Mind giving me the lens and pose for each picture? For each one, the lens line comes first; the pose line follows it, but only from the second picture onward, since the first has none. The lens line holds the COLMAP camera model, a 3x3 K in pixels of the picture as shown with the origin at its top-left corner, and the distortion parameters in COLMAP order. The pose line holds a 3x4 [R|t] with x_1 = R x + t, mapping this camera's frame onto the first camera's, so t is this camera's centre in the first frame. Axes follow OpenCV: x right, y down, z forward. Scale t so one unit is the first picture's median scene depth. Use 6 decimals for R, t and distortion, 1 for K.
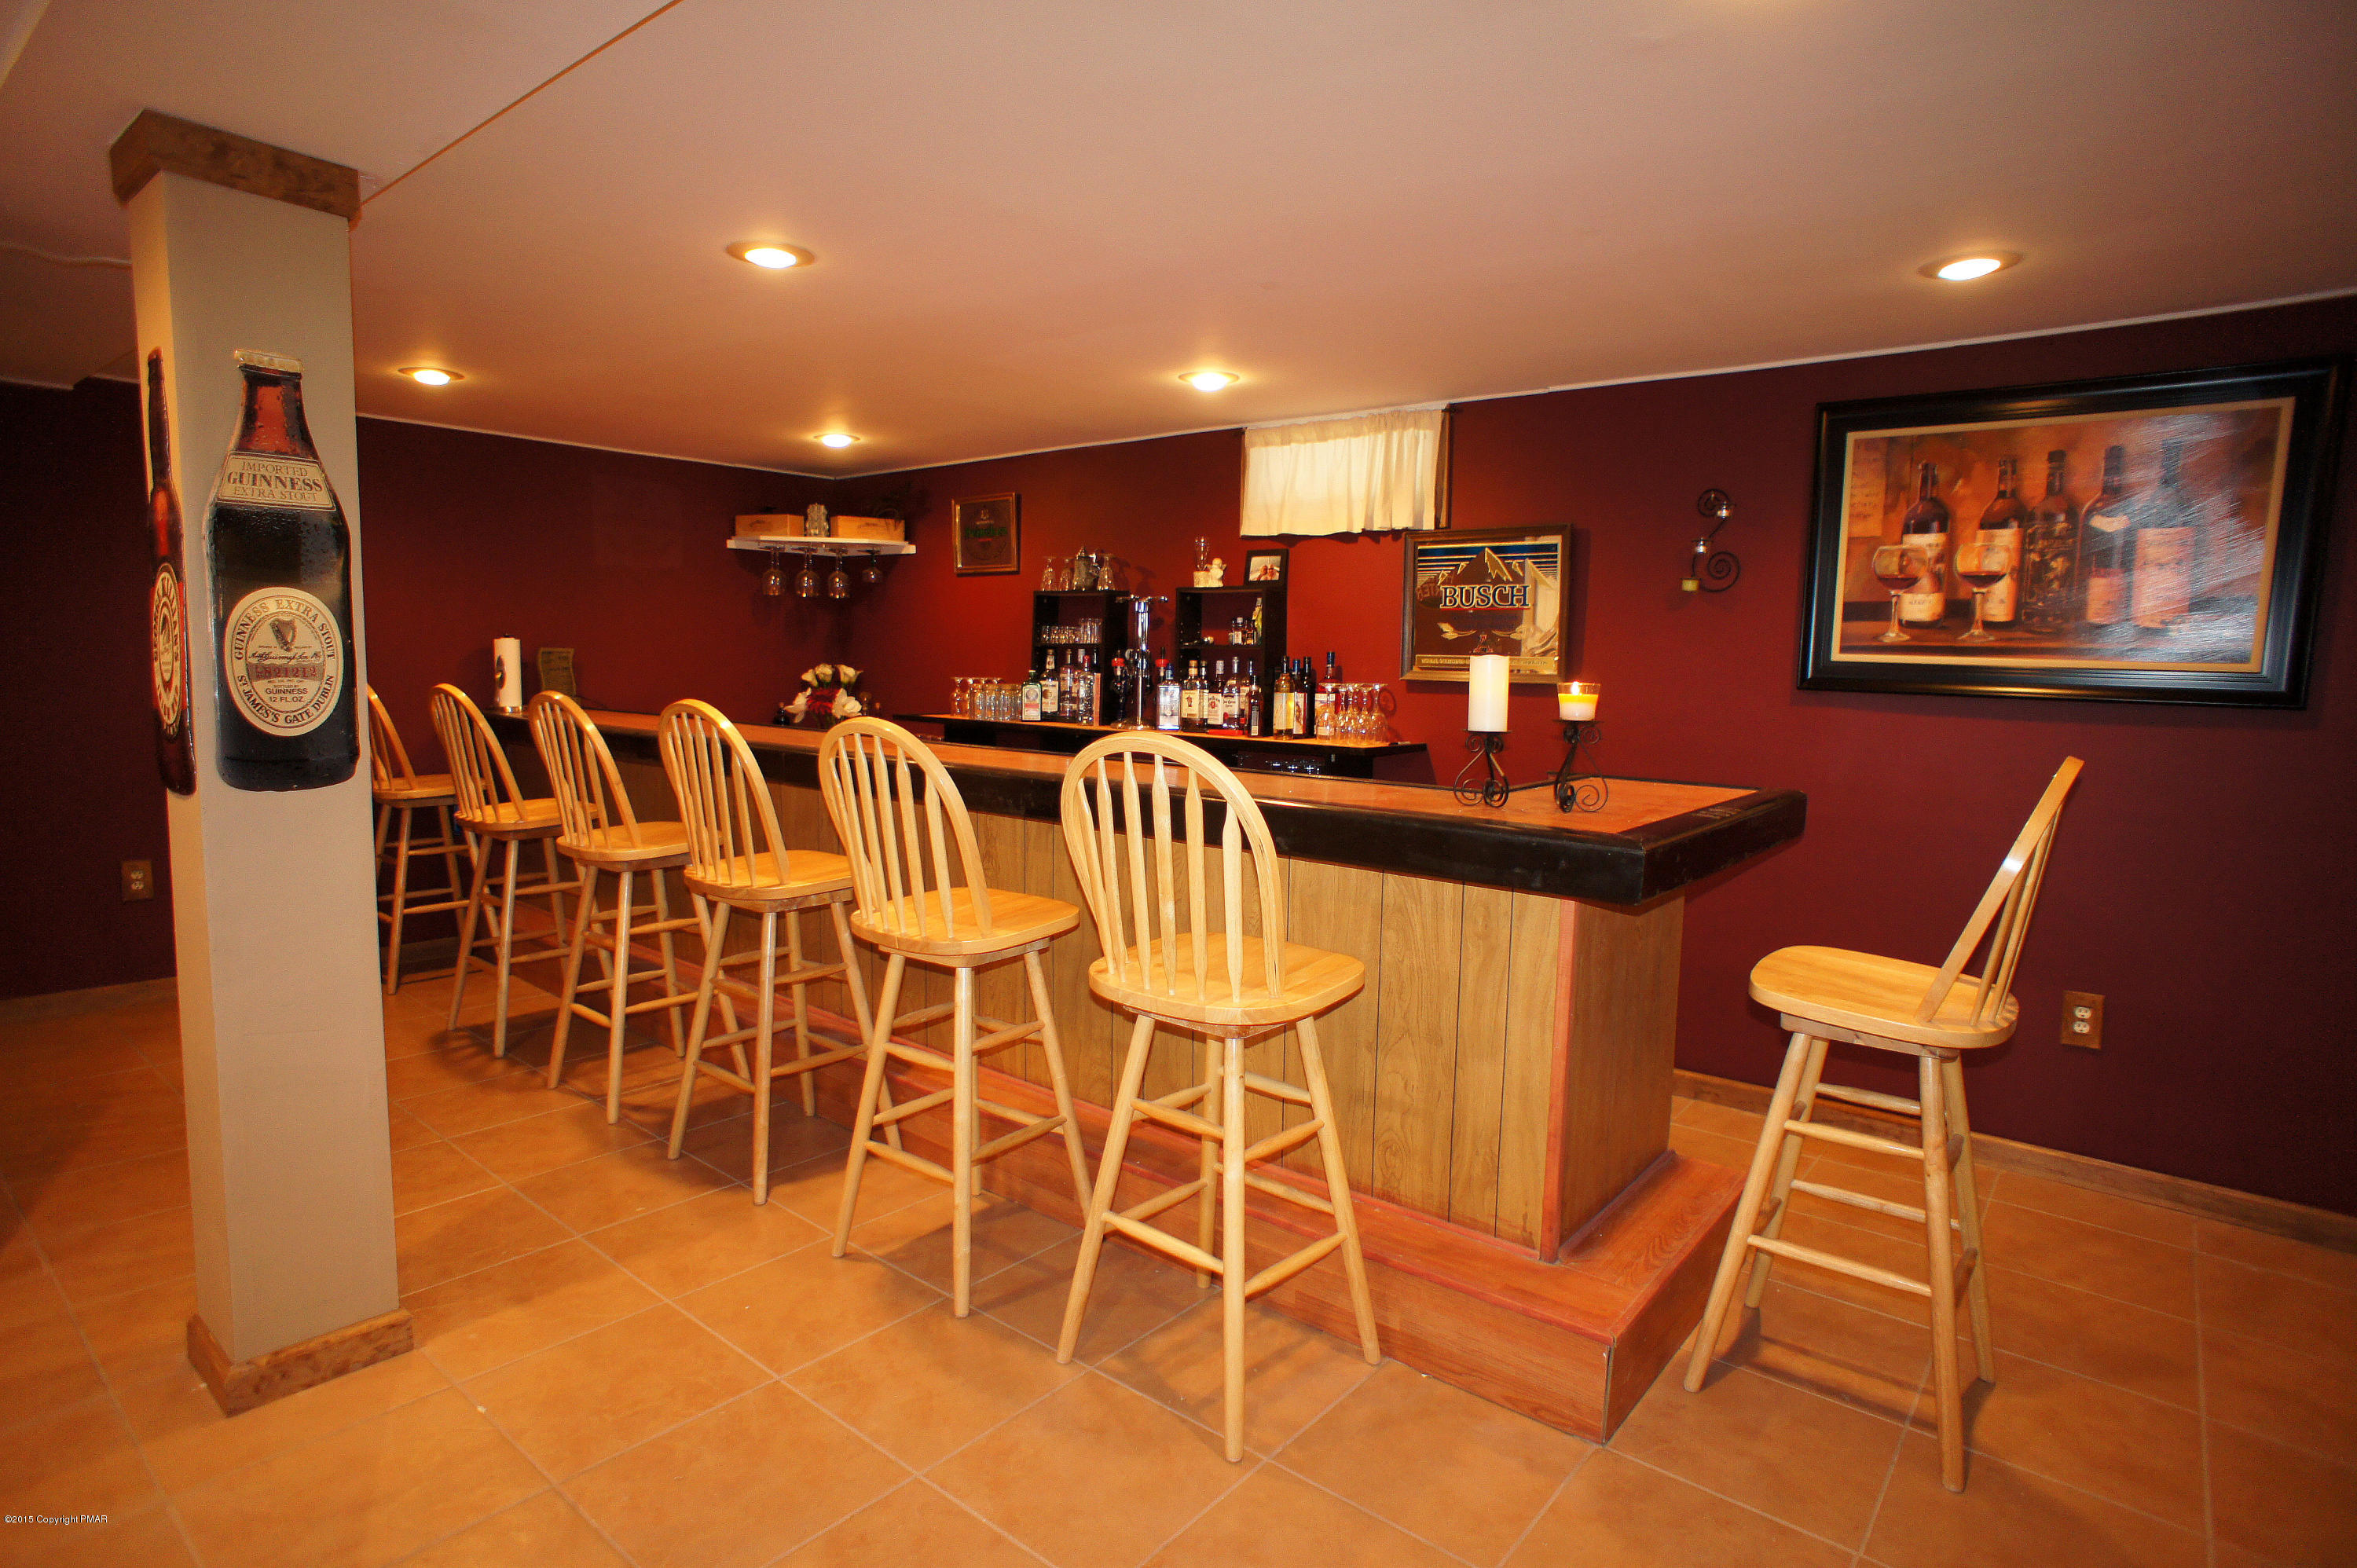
lens RADIAL K [[1232.4, 0, 1164.0], [0, 1232.4, 795.1], [0, 0, 1]] dist [-0.051154, 0.006538]
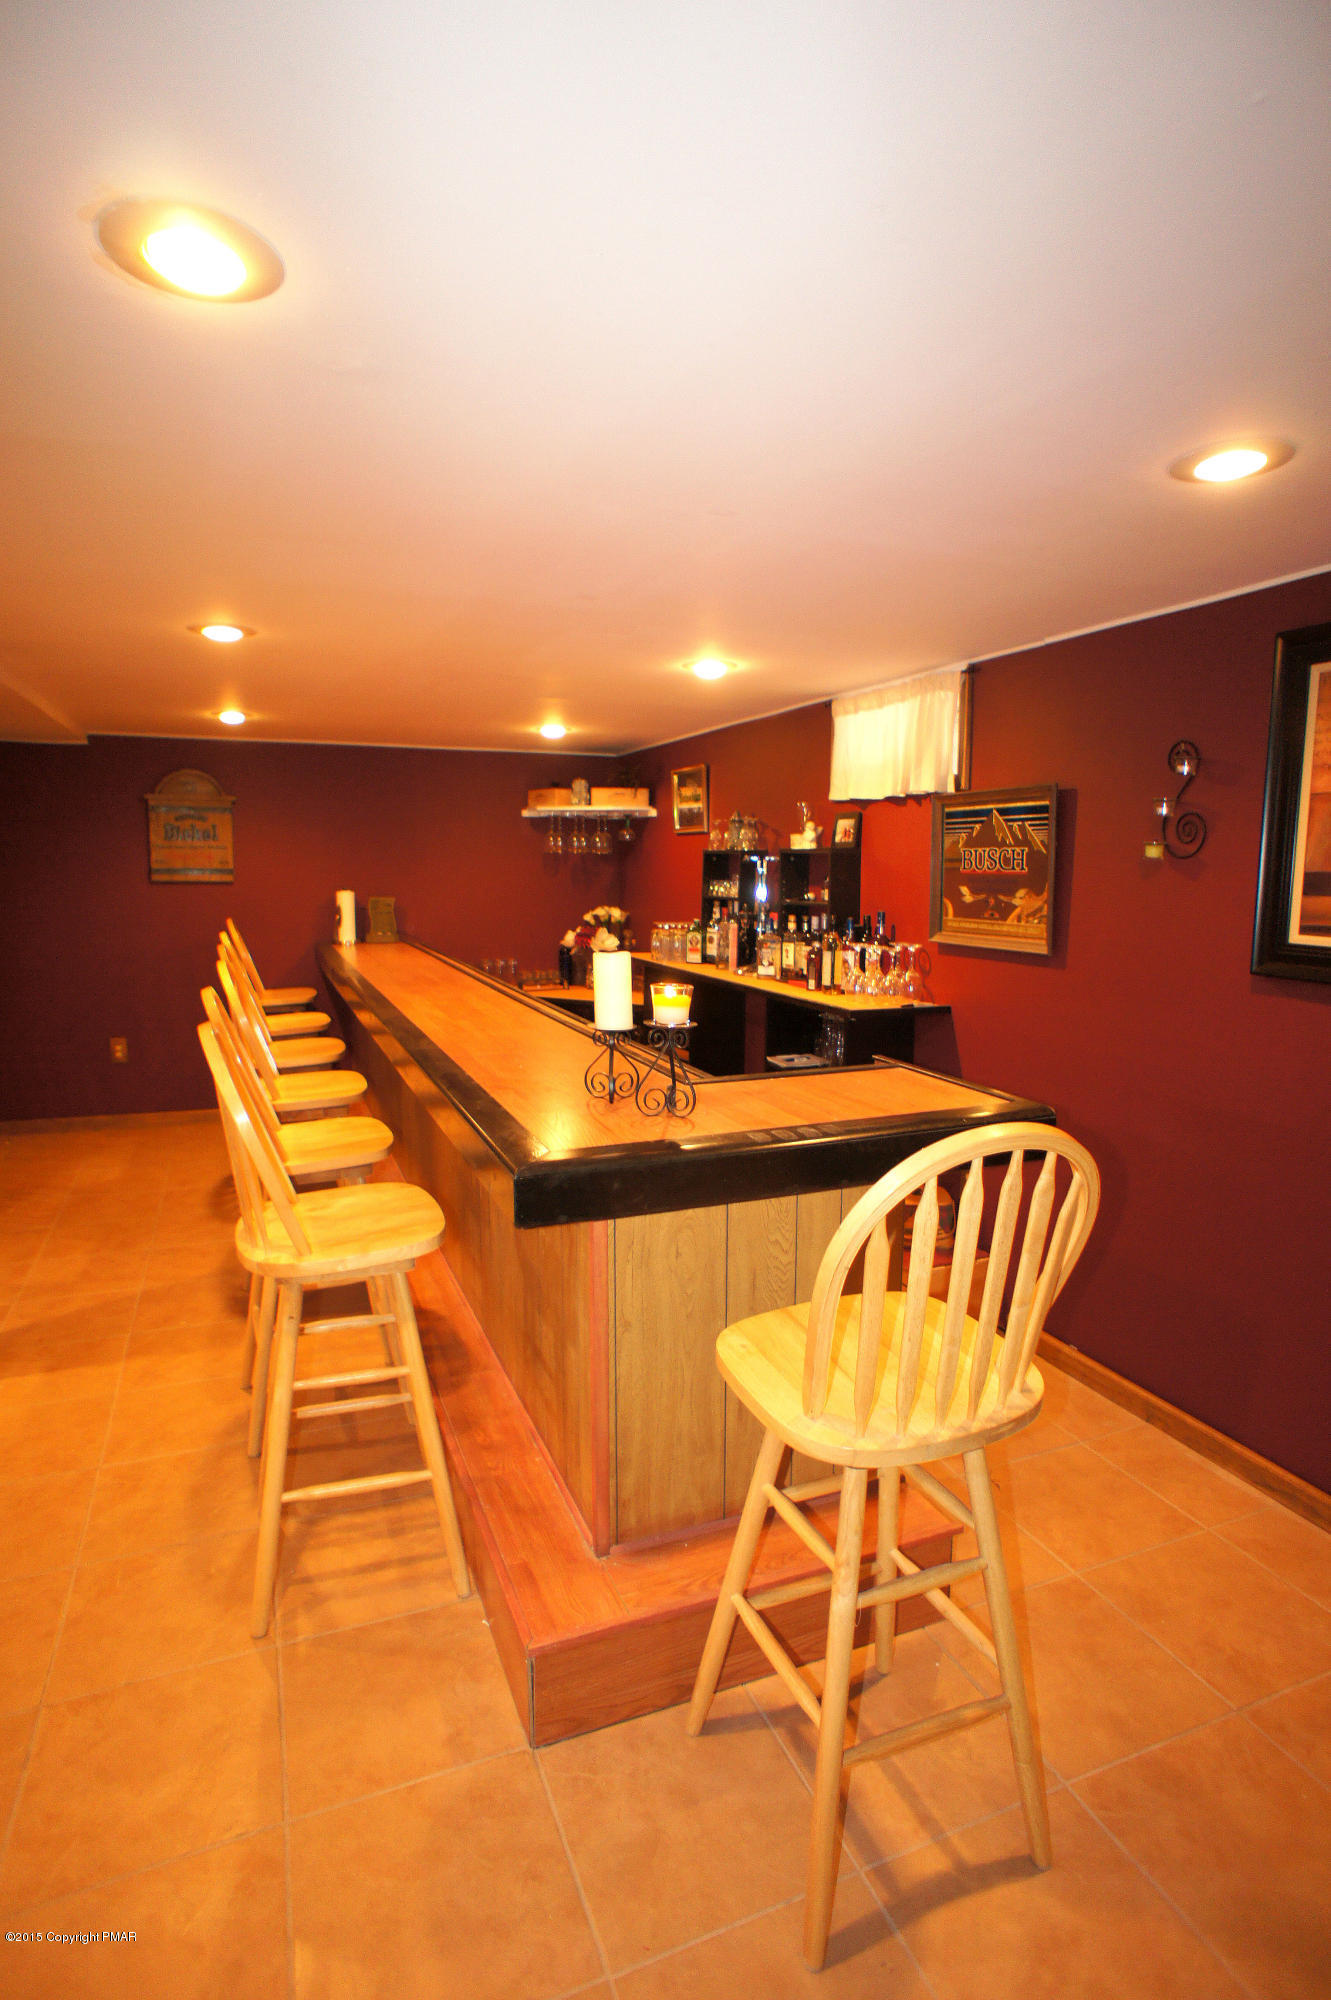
lens RADIAL K [[1045.8, 0, 663.5], [0, 1045.8, 1007.3], [0, 0, 1]] dist [-0.051154, 0.006538]
pose [[0.884795, 0.052258, -0.463042, 0.382714], [-0.045693, 0.998633, 0.025392, -0.049992], [0.463735, -0.001309, 0.885973, 0.136719]]
